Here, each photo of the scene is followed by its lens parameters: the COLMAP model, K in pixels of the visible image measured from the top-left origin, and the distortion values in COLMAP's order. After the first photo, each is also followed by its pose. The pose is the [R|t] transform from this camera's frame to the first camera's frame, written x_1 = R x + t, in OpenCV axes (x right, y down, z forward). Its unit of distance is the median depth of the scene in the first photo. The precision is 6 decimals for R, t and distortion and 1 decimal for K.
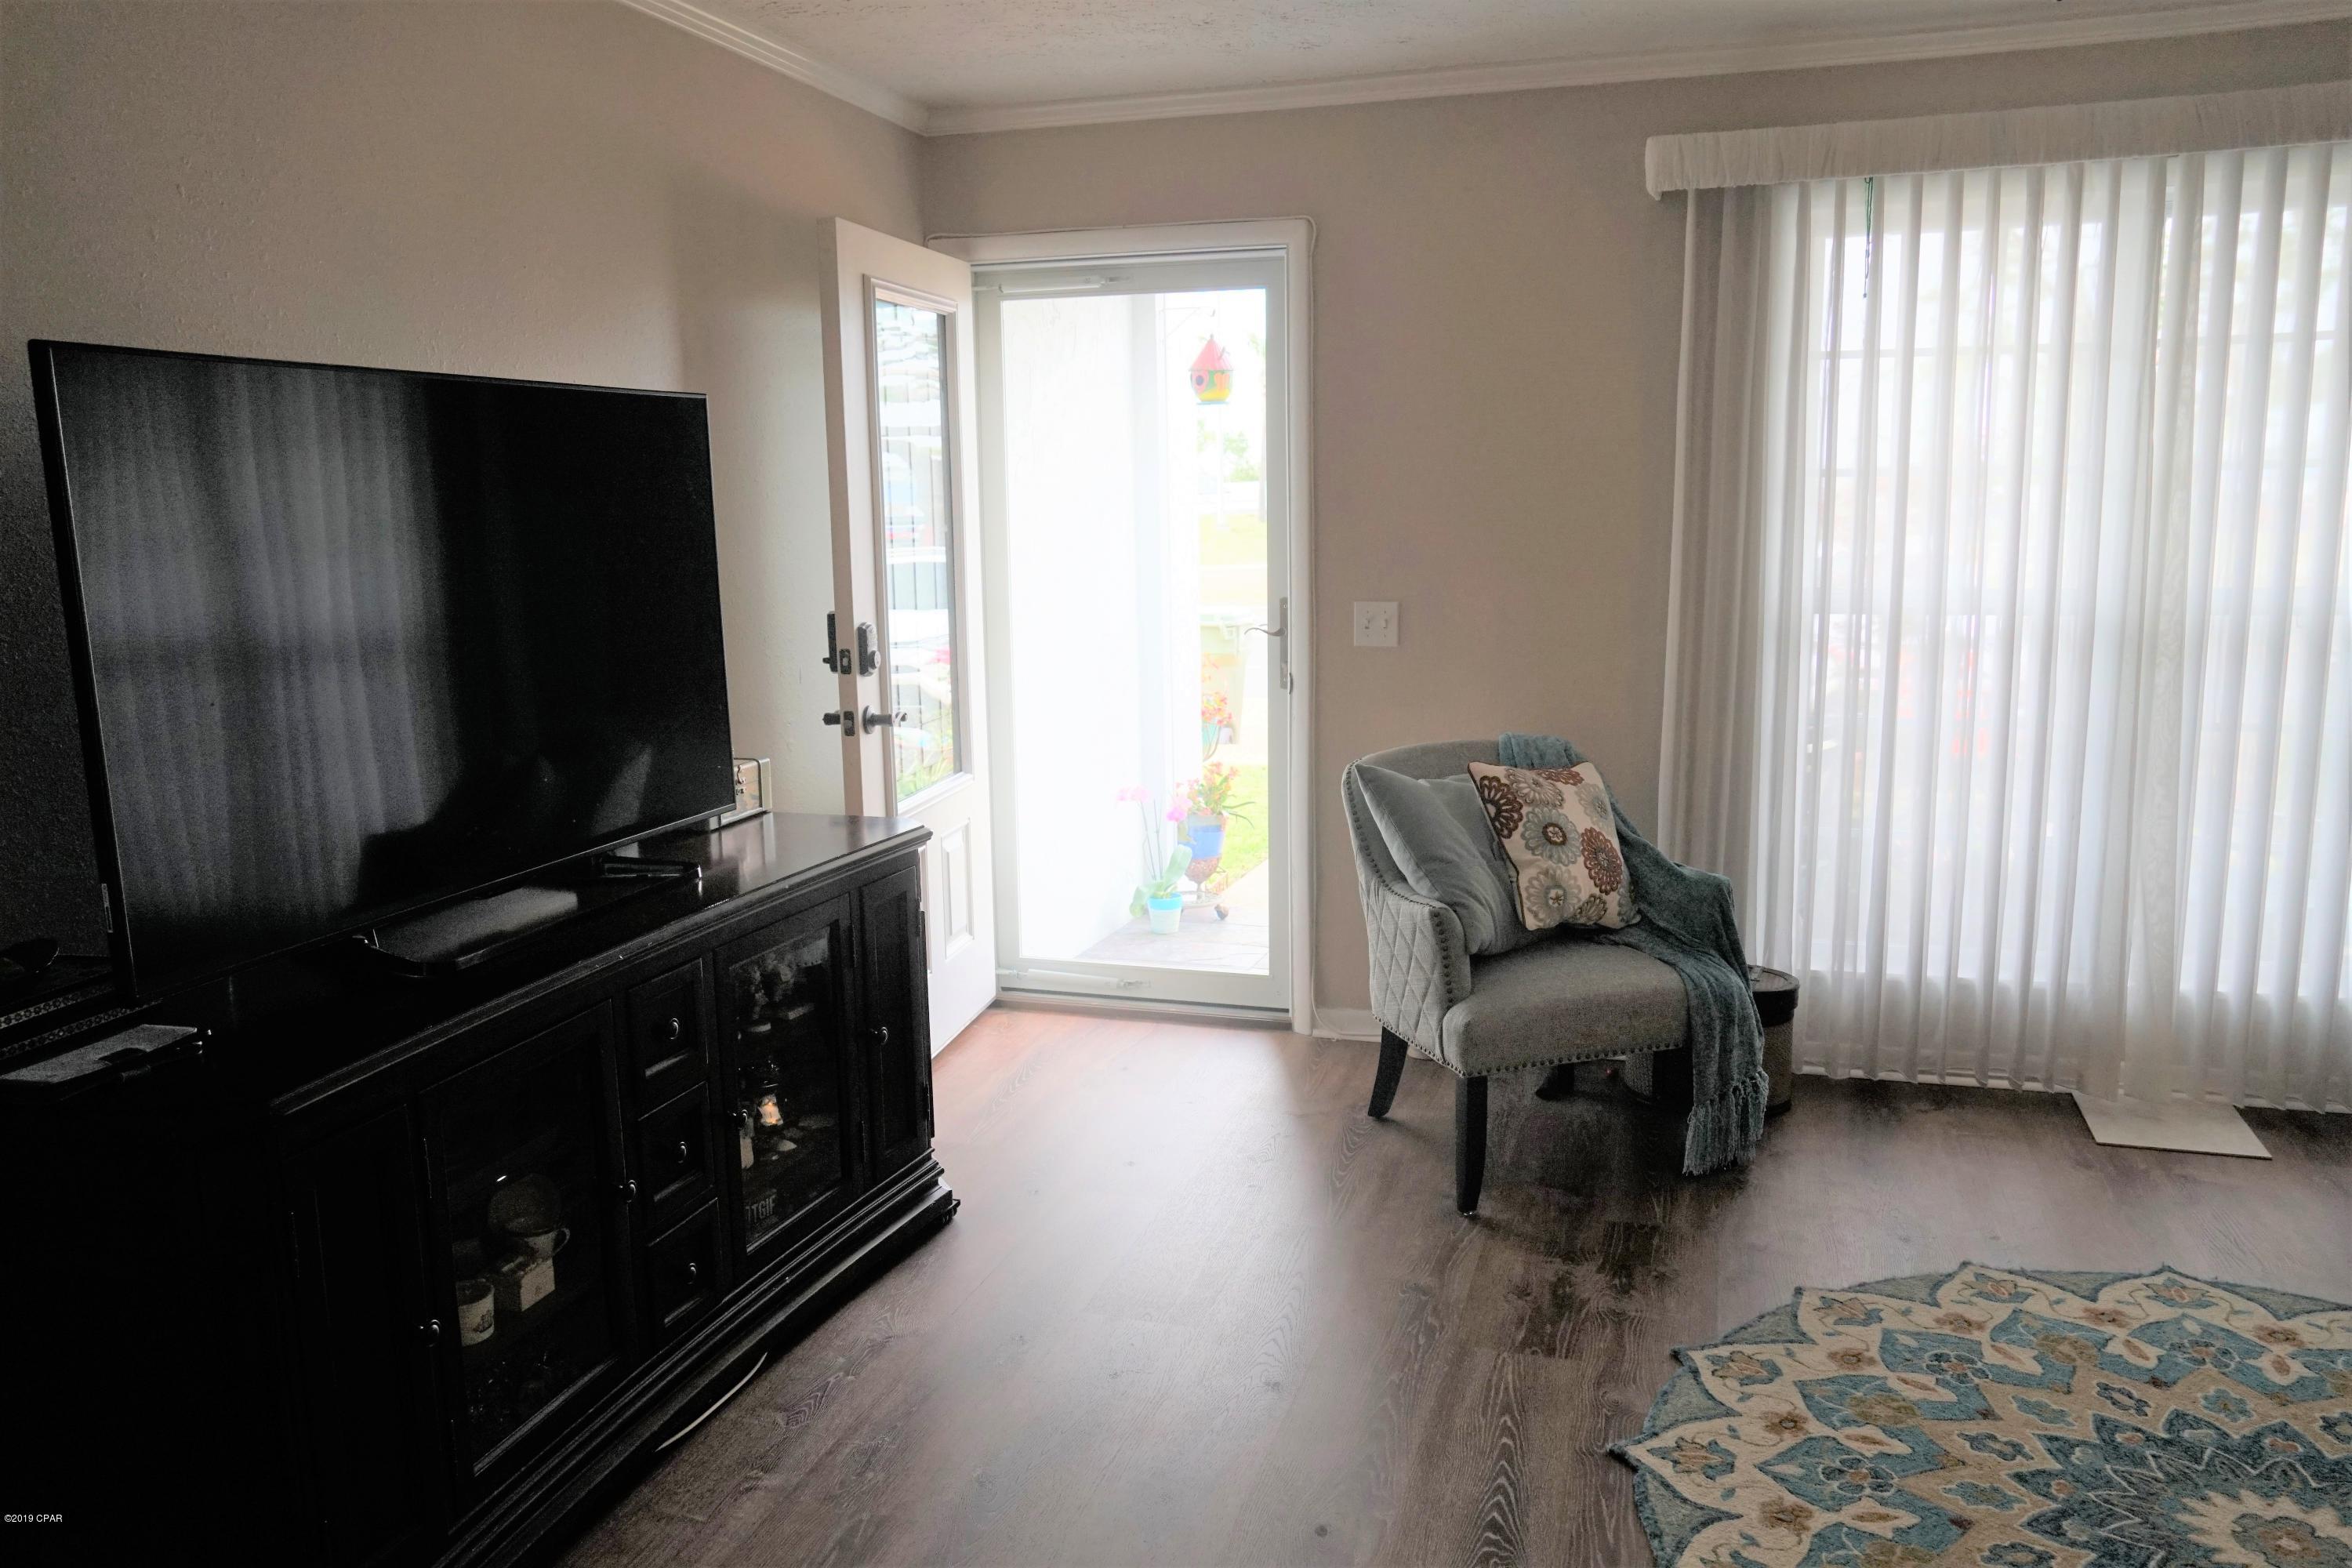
lens RADIAL K [[1763.0, 0, 1176.0], [0, 1763.0, 784.0], [0, 0, 1]] dist [-0.049026, 0.060212]
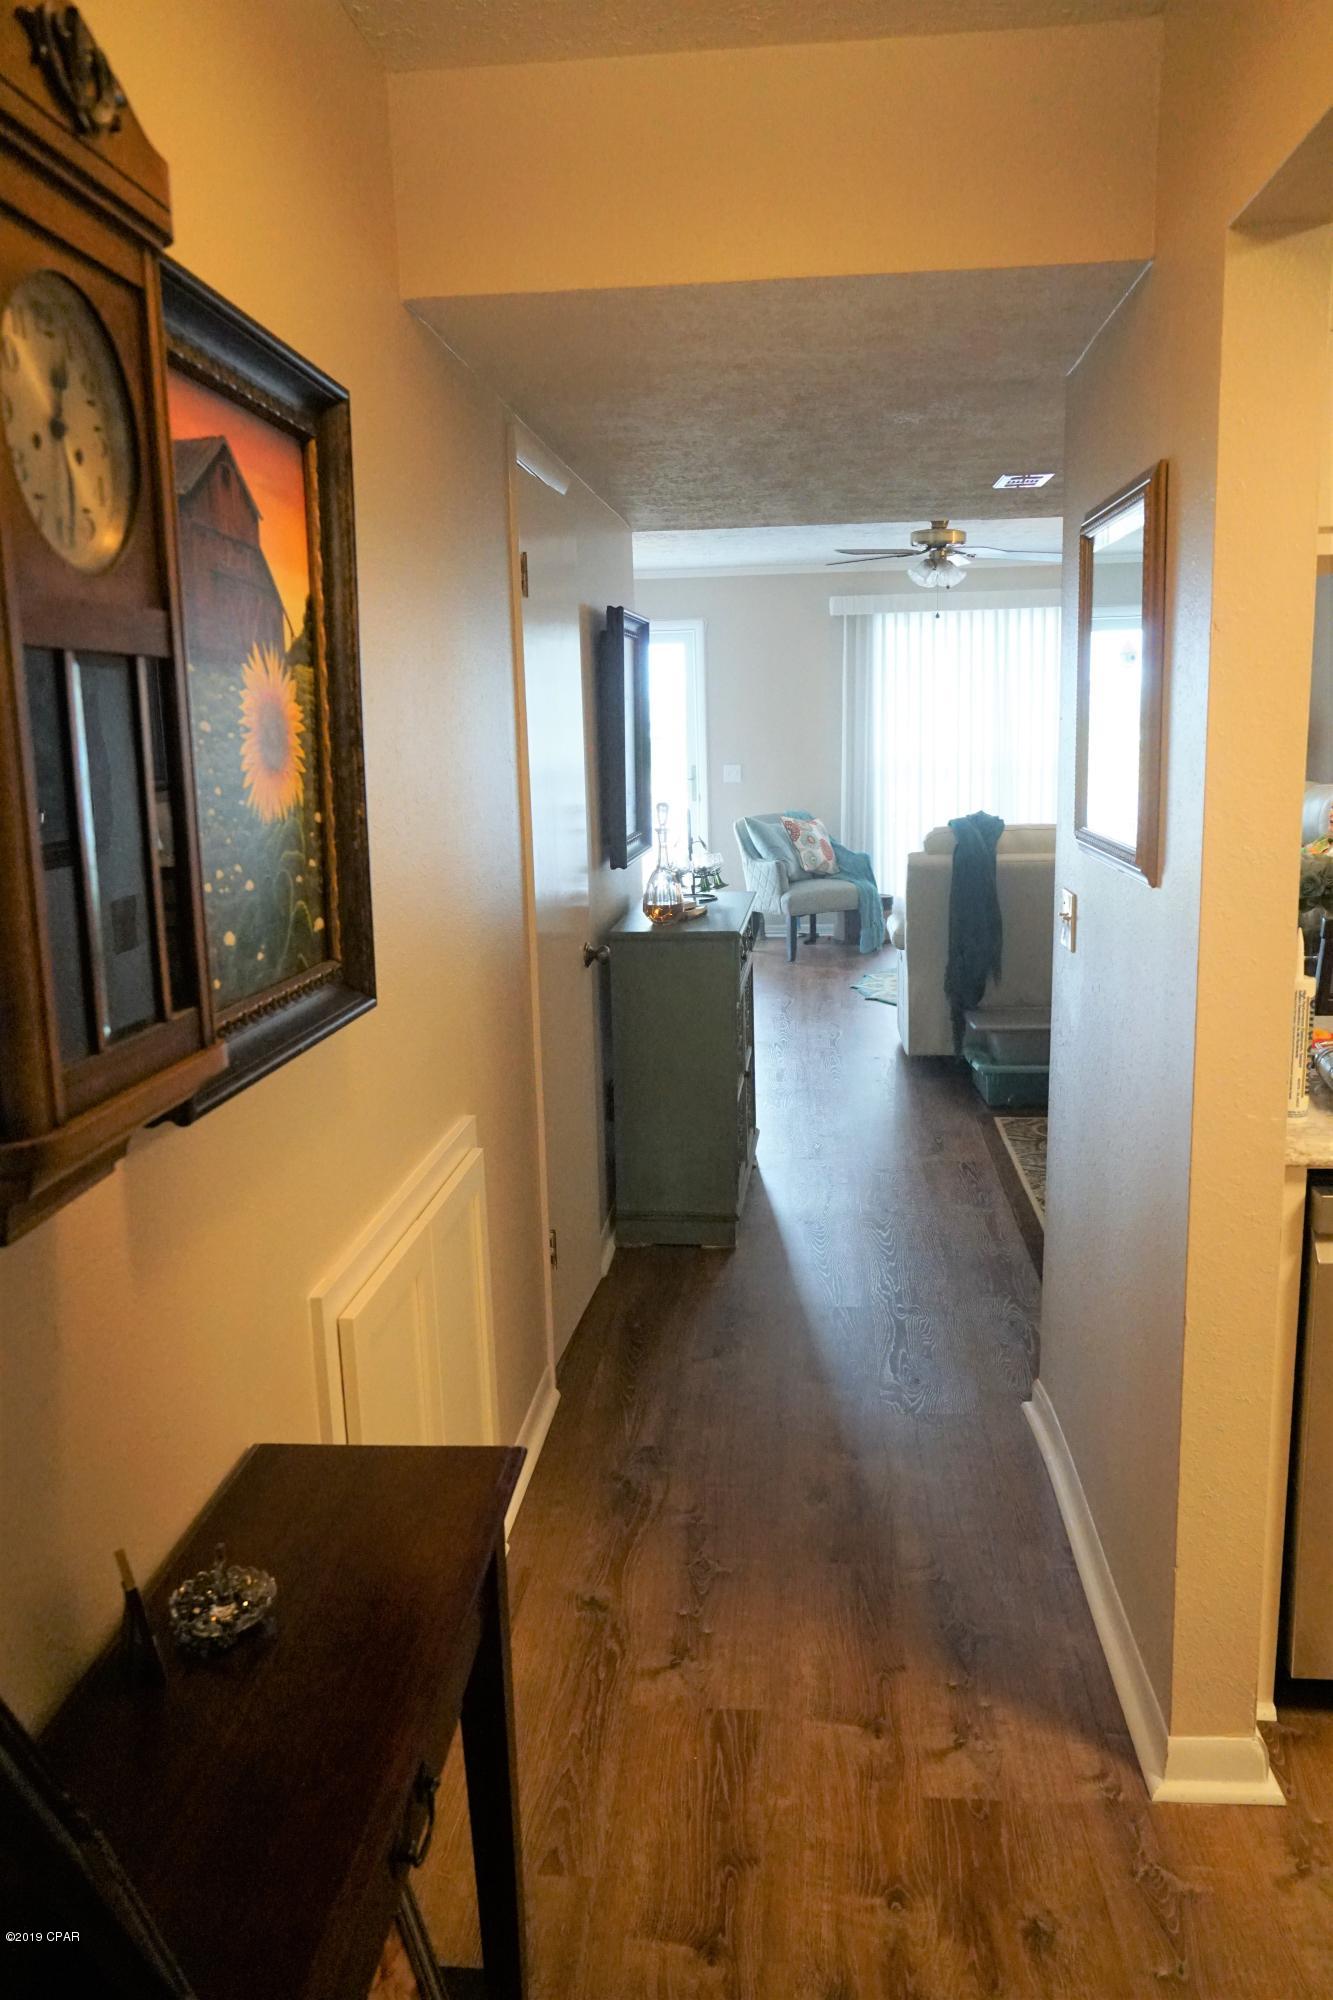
lens RADIAL K [[1499.1, 0, 678.7], [0, 1499.1, 1002.1], [0, 0, 1]] dist [-0.049026, 0.060212]
pose [[0.975131, -0.045951, 0.216813, -0.540857], [0.043001, 0.998907, 0.018309, 0.239101], [-0.217417, -0.008530, 0.976042, -1.355139]]
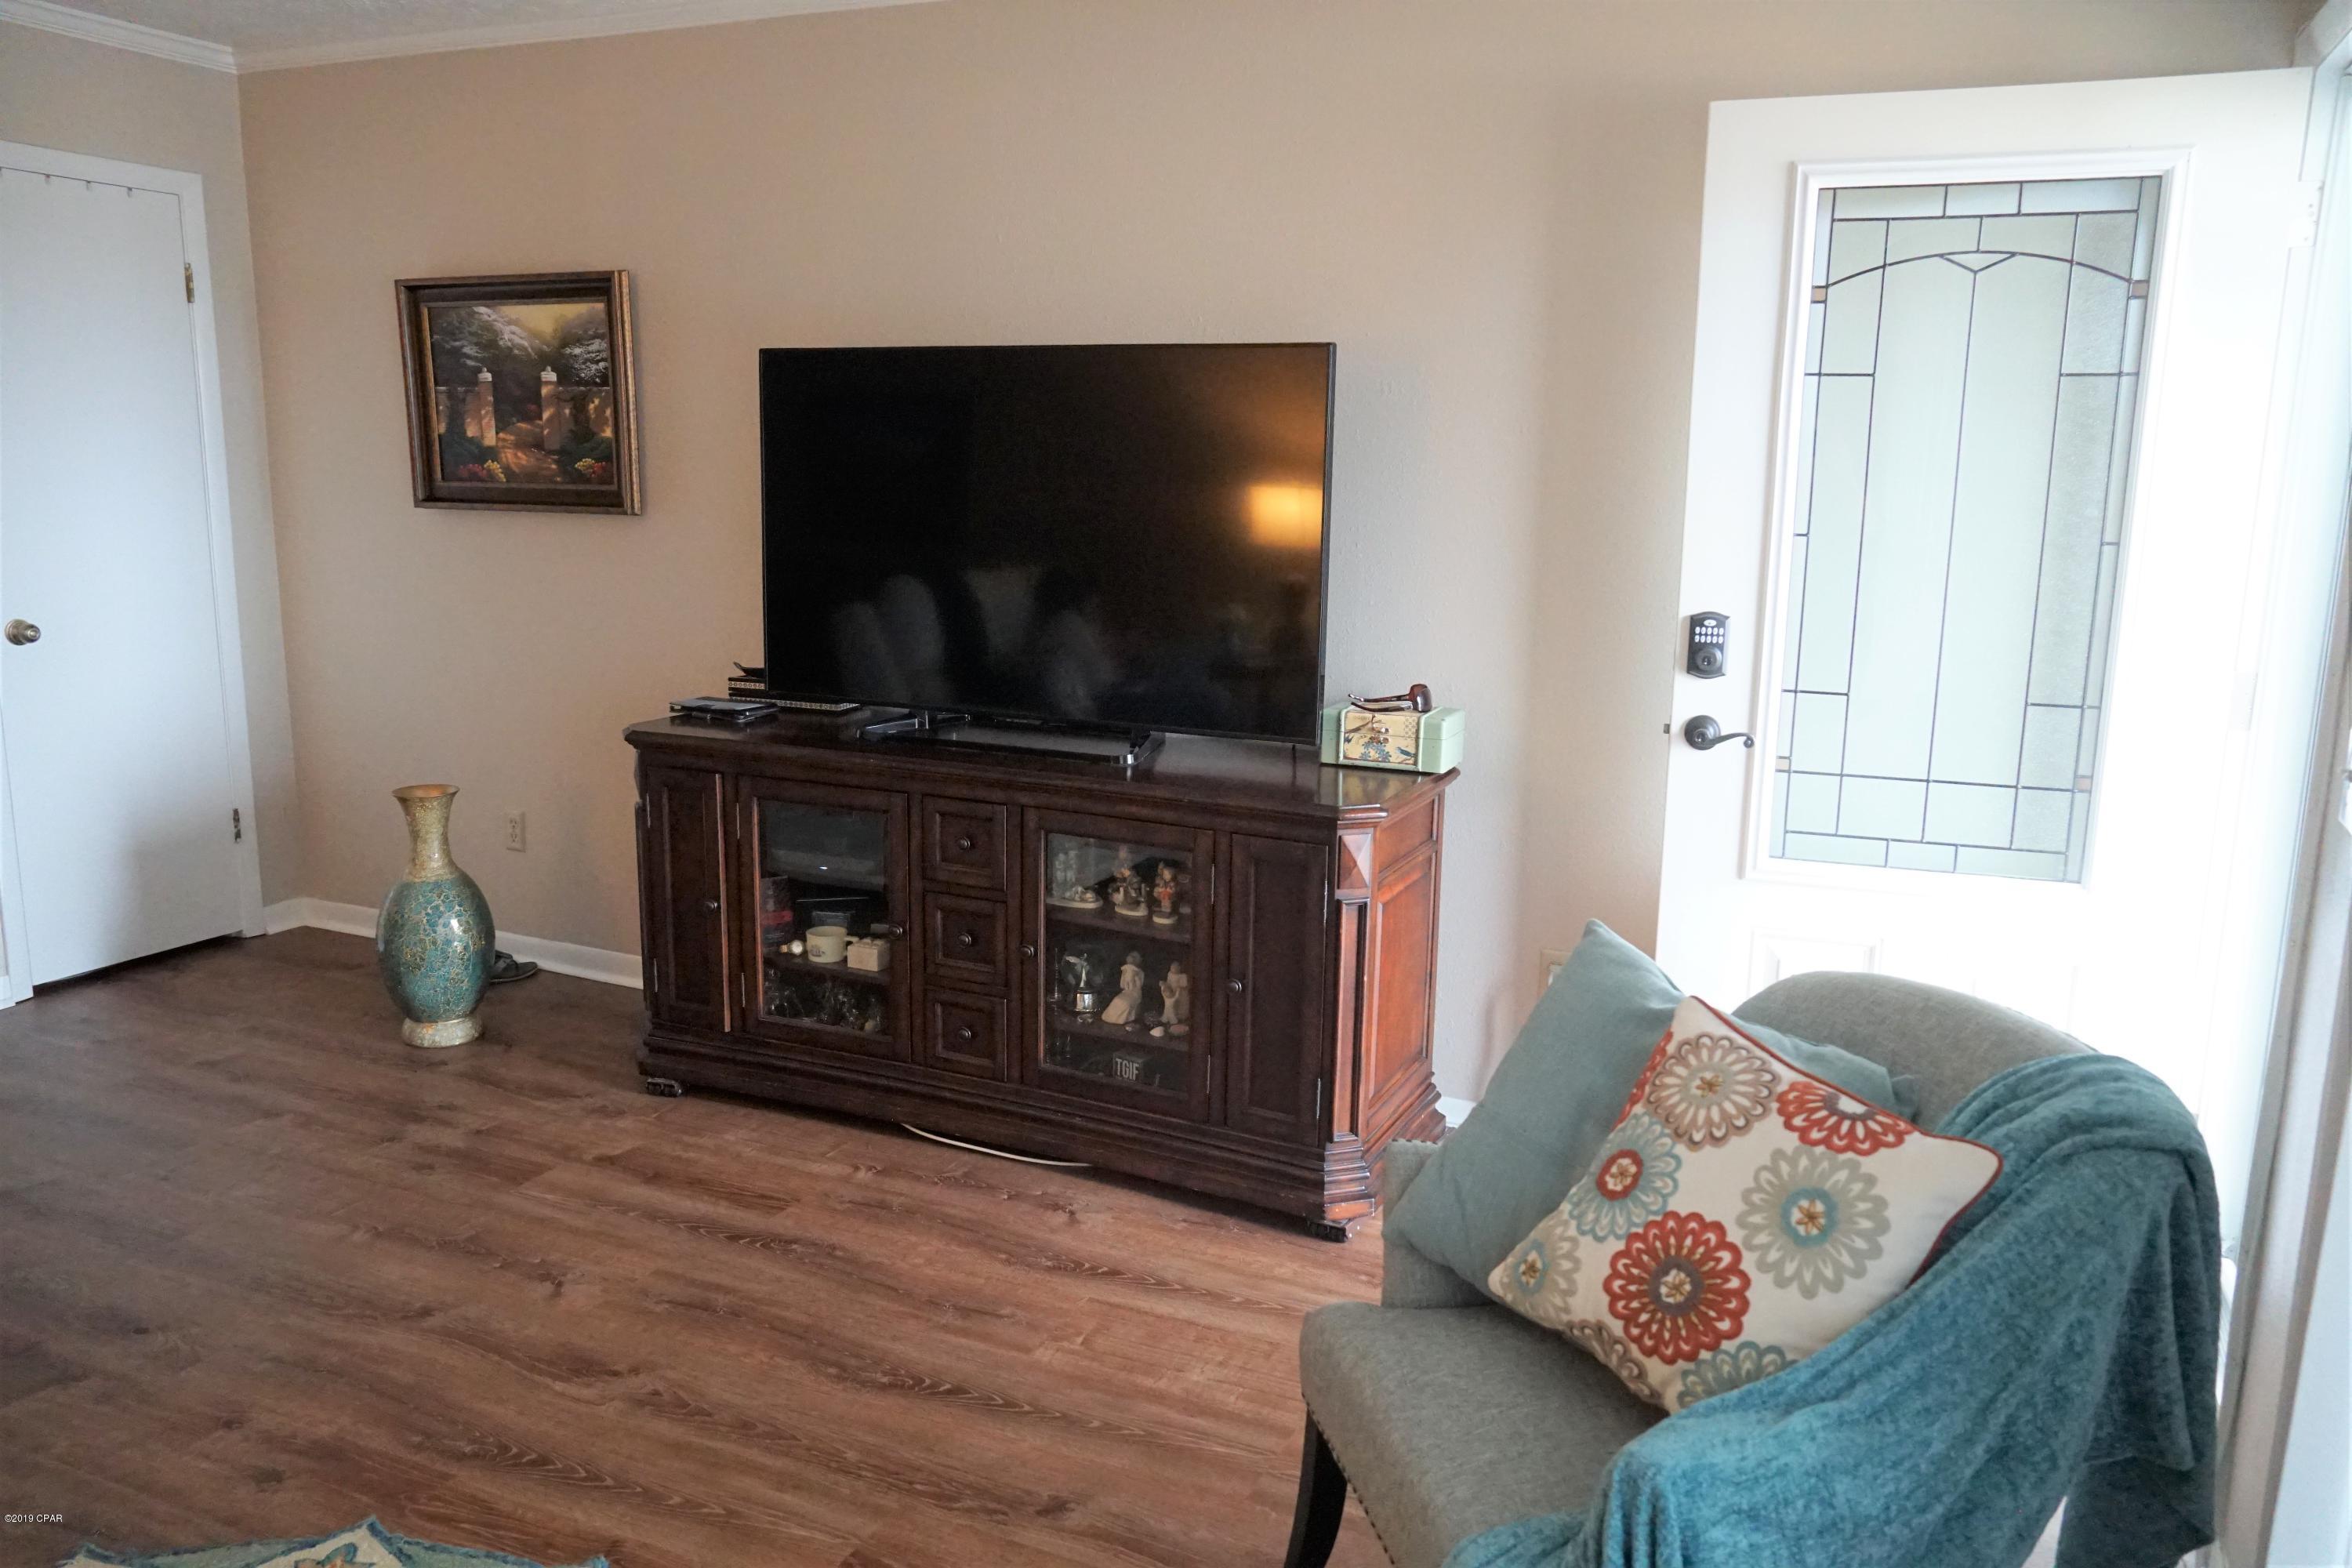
lens RADIAL K [[1763.0, 0, 1176.0], [0, 1763.0, 784.0], [0, 0, 1]] dist [-0.049026, 0.060212]
pose [[-0.134044, 0.207653, -0.968975, 0.674108], [-0.171481, 0.958188, 0.229063, -0.163601], [0.976026, 0.196865, -0.092831, 0.894635]]
